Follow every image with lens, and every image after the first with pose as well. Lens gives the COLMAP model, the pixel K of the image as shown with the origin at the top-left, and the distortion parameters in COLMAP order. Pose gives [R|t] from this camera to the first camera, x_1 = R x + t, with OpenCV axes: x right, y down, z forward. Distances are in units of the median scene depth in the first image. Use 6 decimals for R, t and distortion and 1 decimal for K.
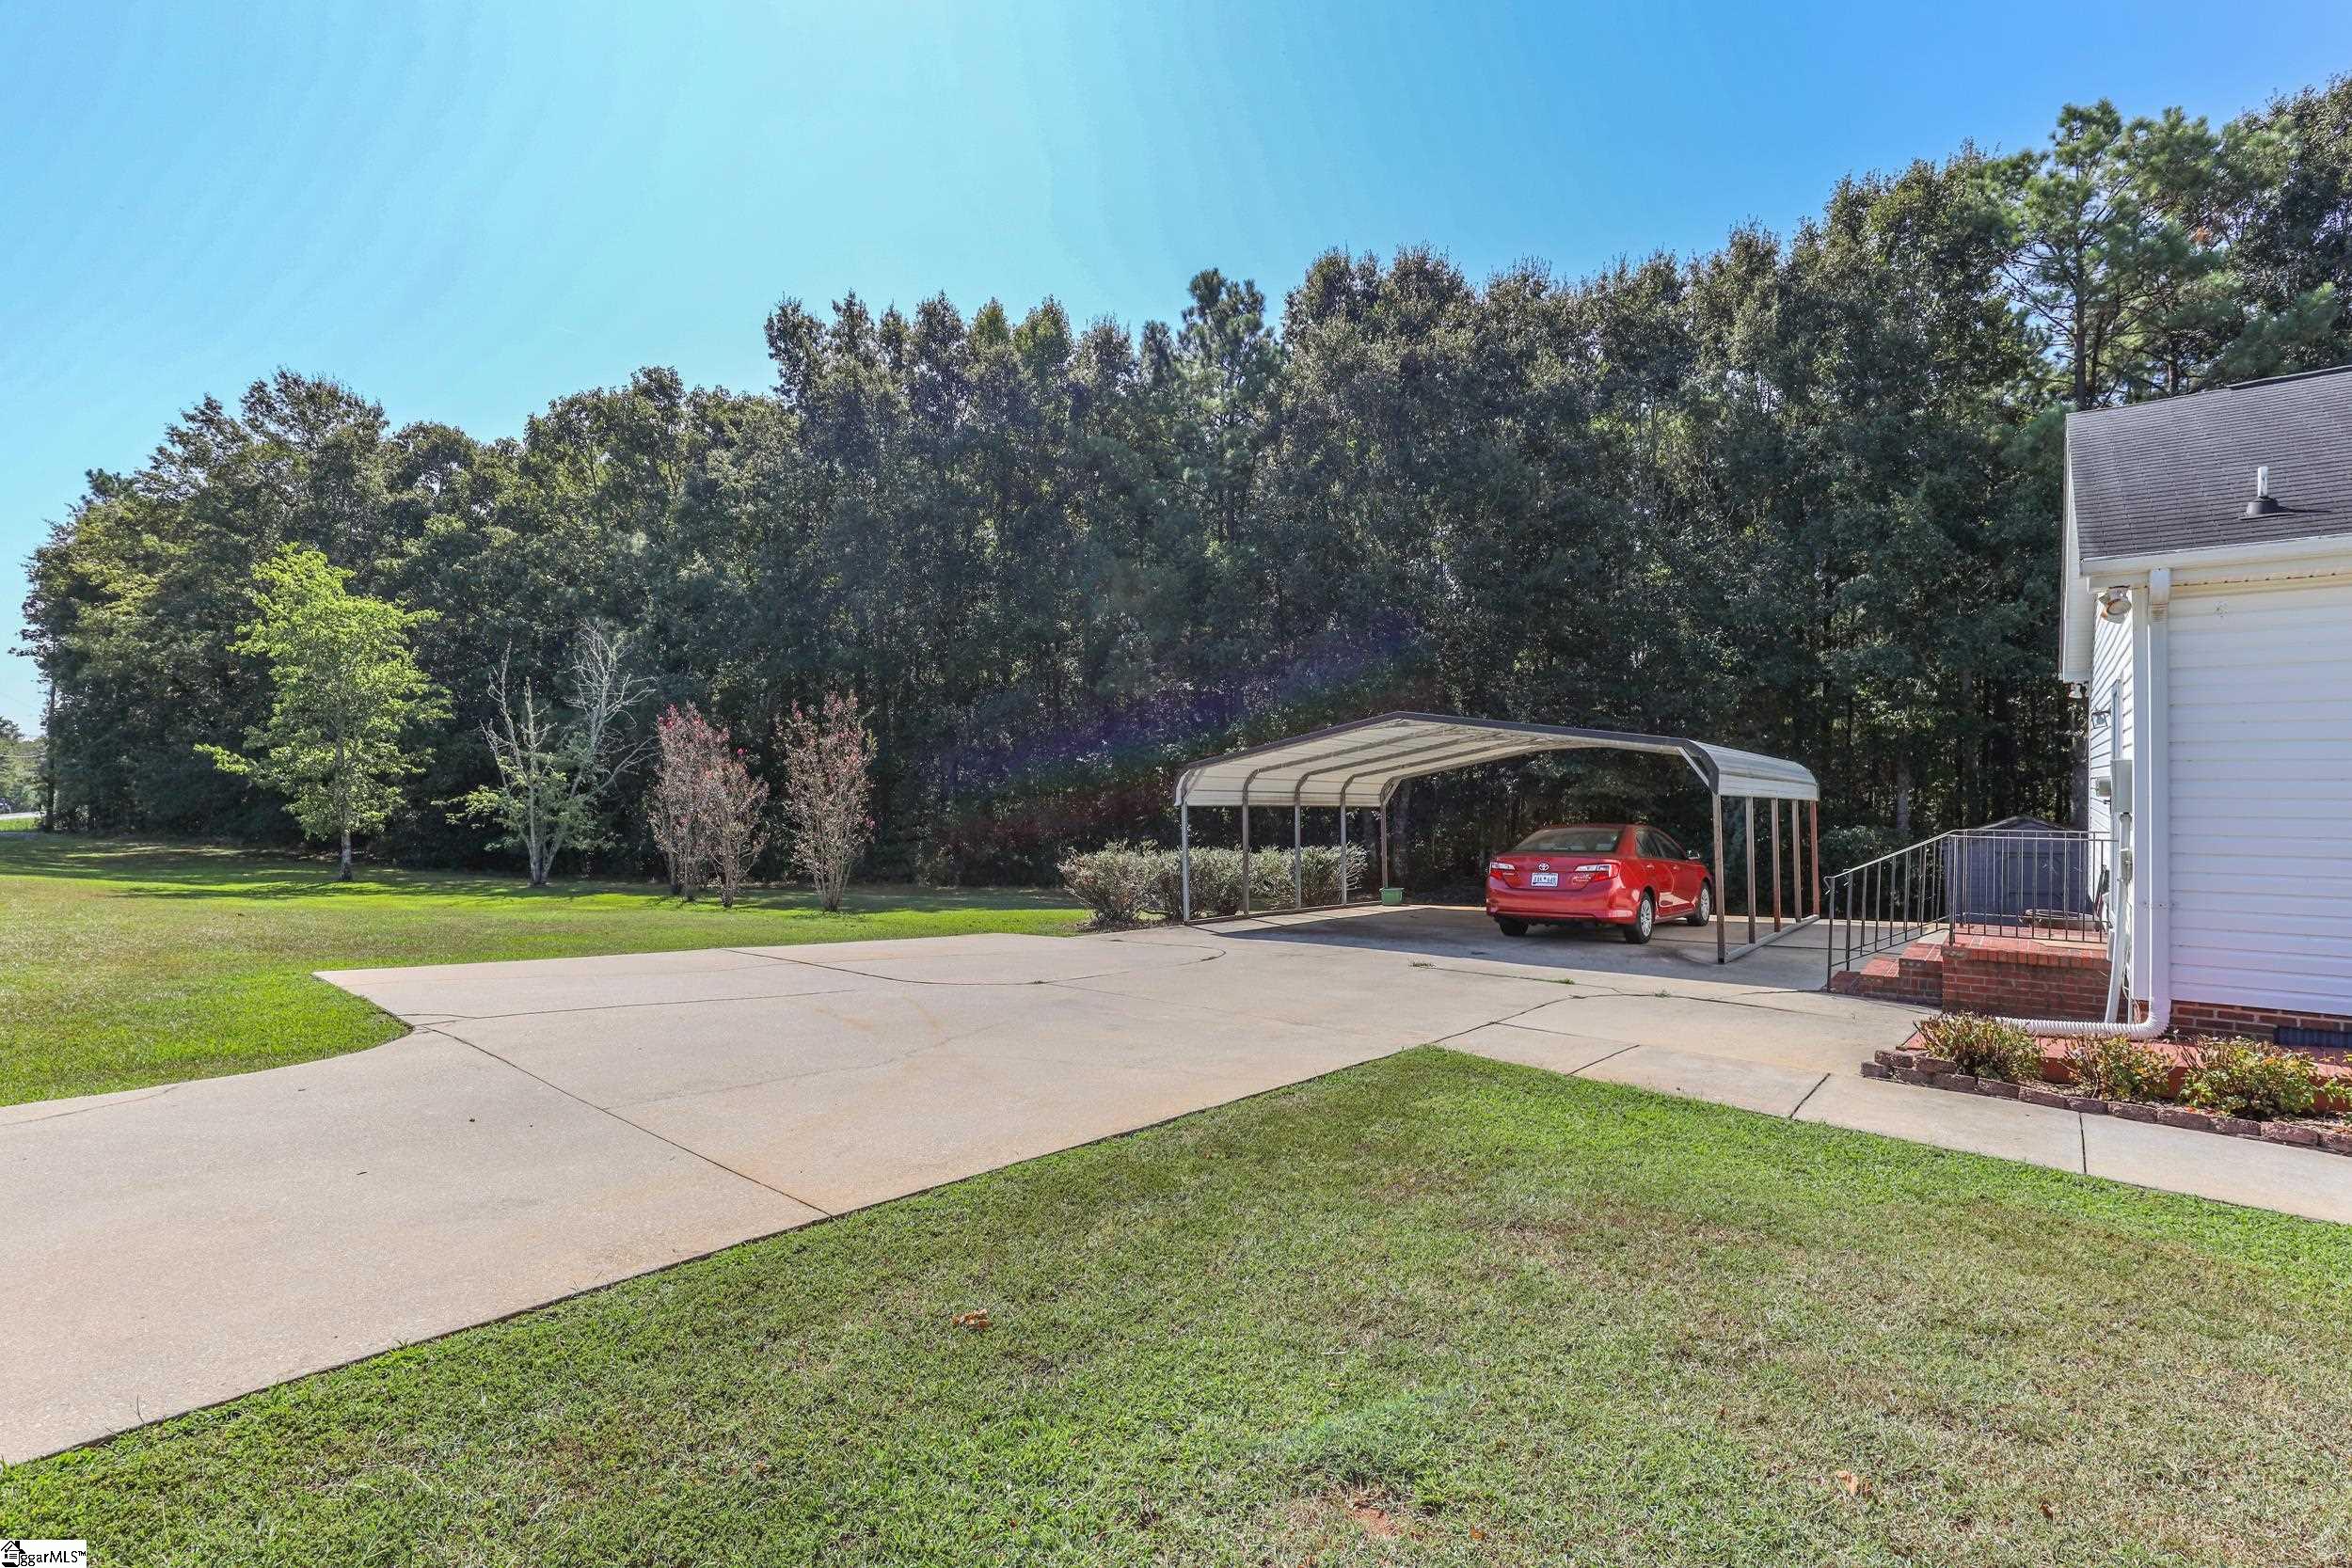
lens RADIAL K [[1074.4, 0, 1220.1], [0, 1074.4, 774.2], [0, 0, 1]] dist [-0.027142, 0.006092]
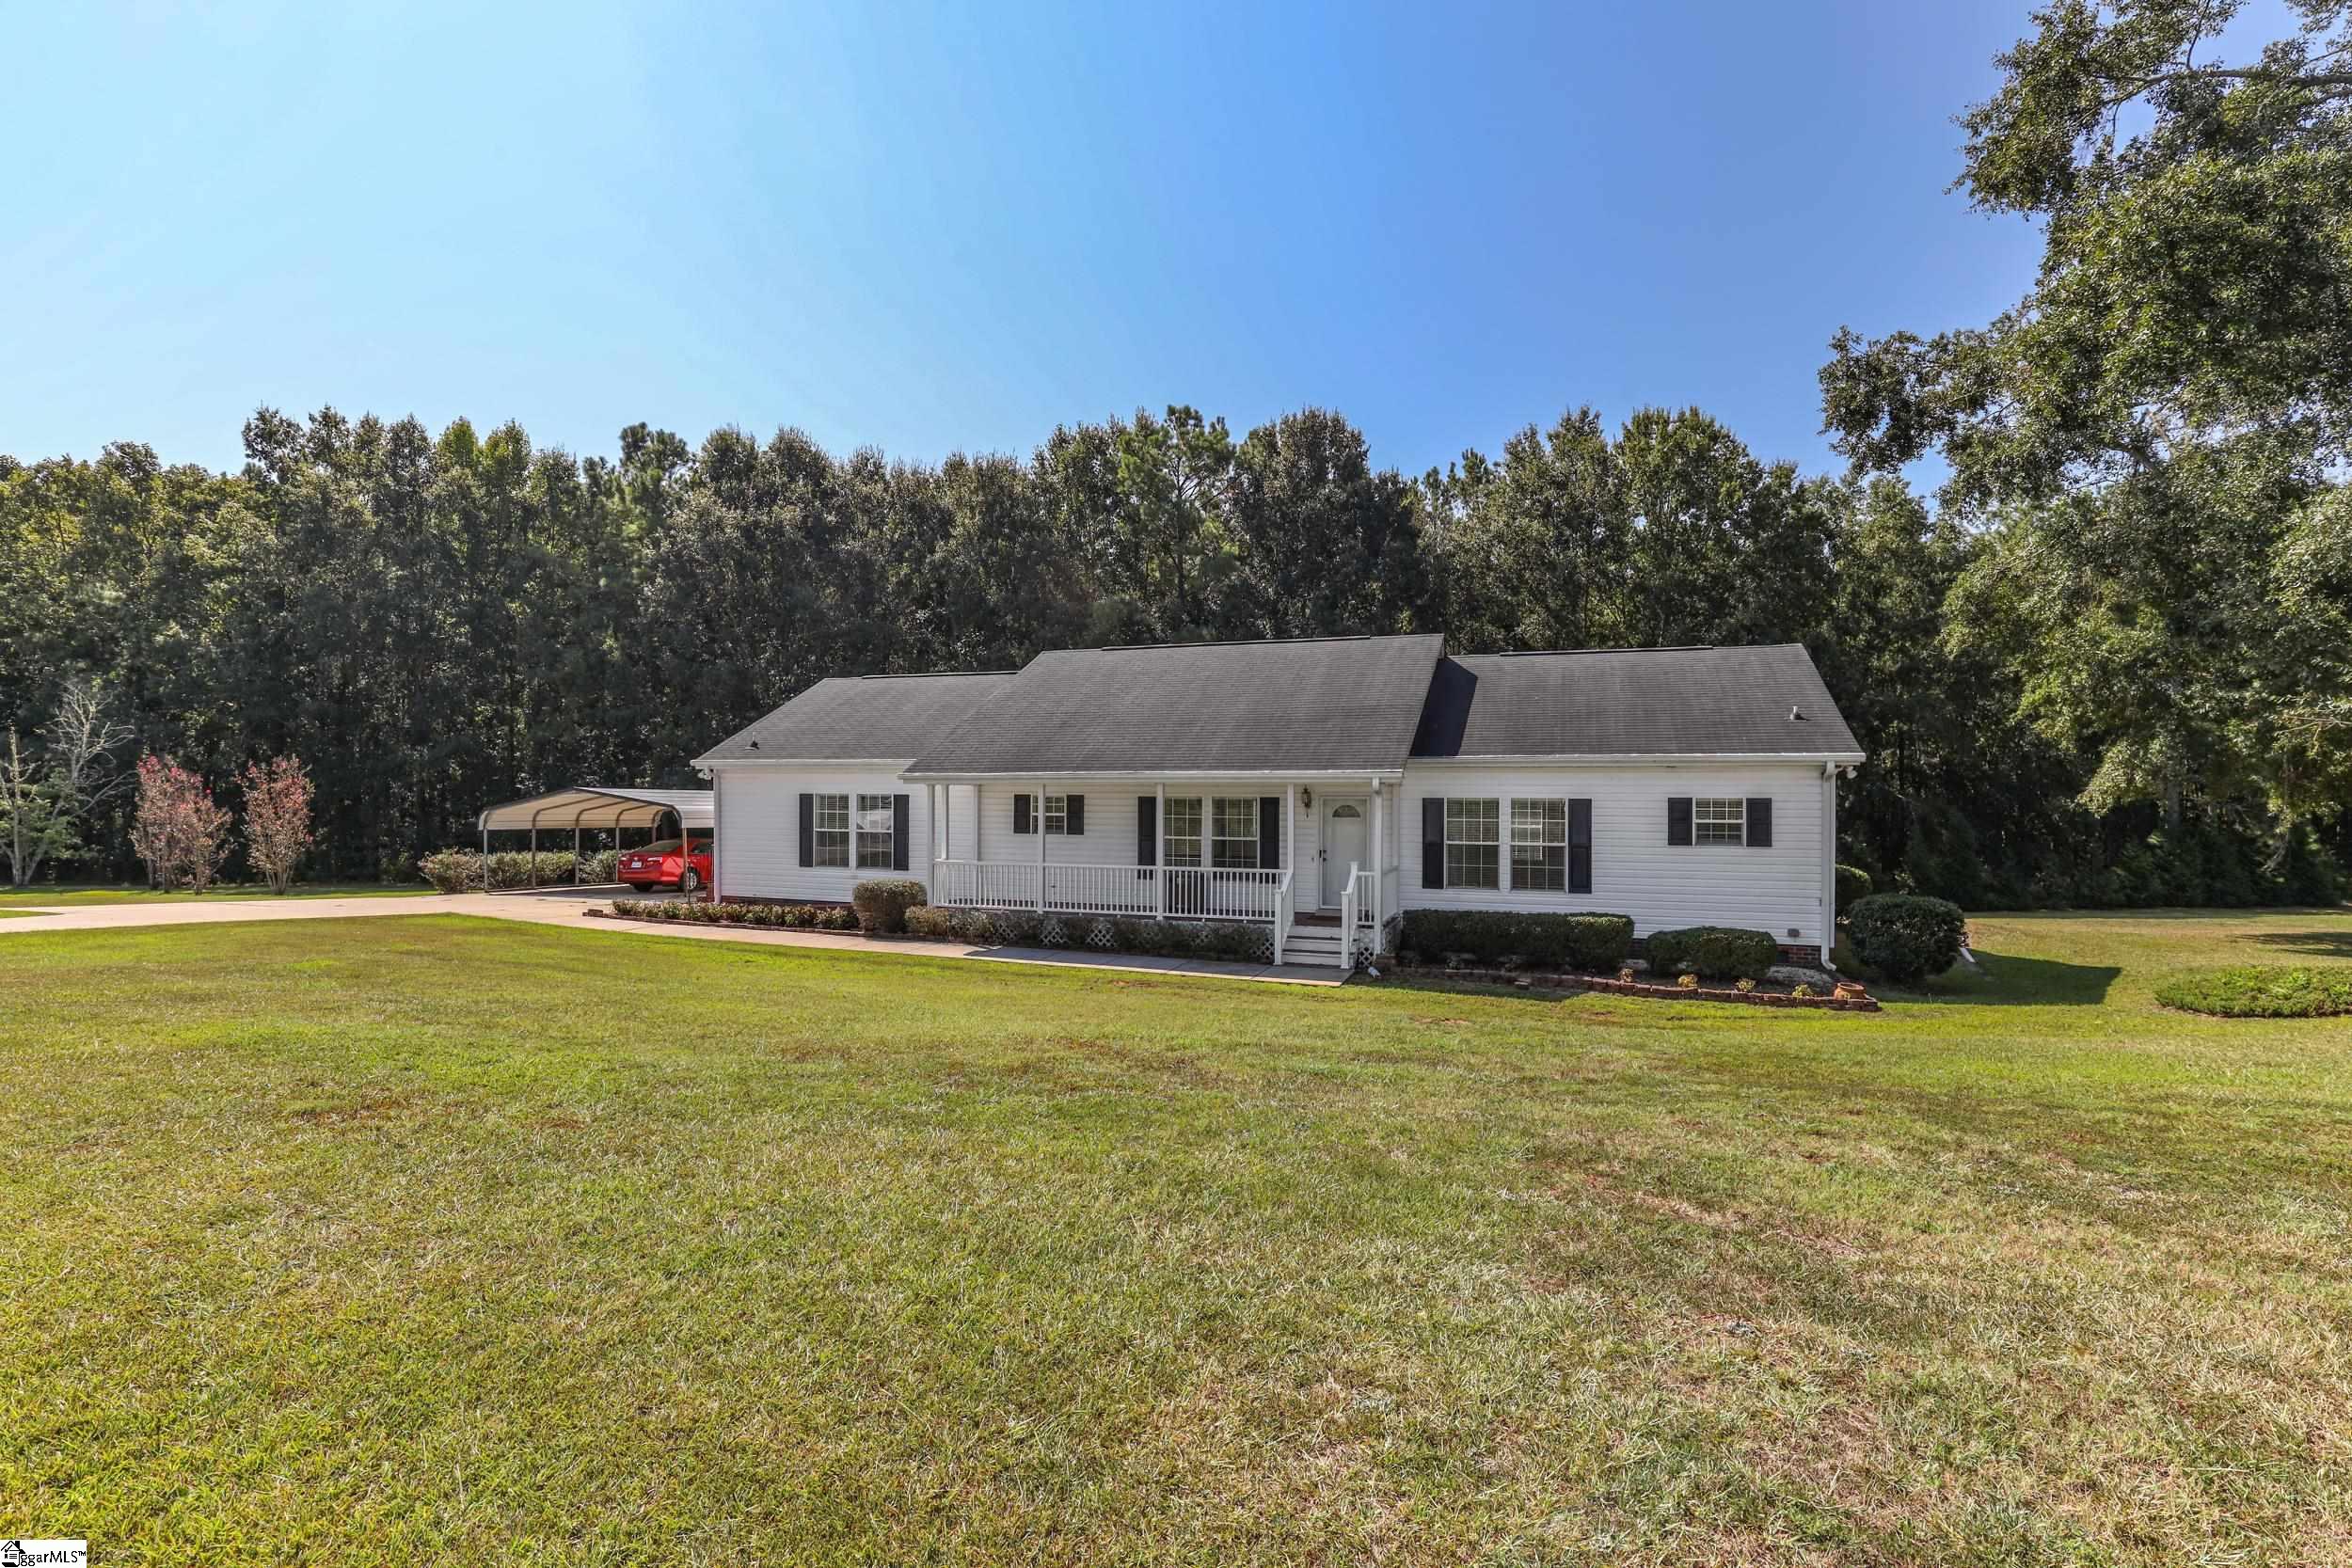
lens RADIAL K [[1074.4, 0, 1171.3], [0, 1074.4, 781.3], [0, 0, 1]] dist [-0.027142, 0.006092]
pose [[0.952567, 0.010594, 0.304143, 0.307237], [-0.010788, 0.999941, -0.001044, -0.038165], [-0.304137, -0.002286, 0.952626, -0.651216]]
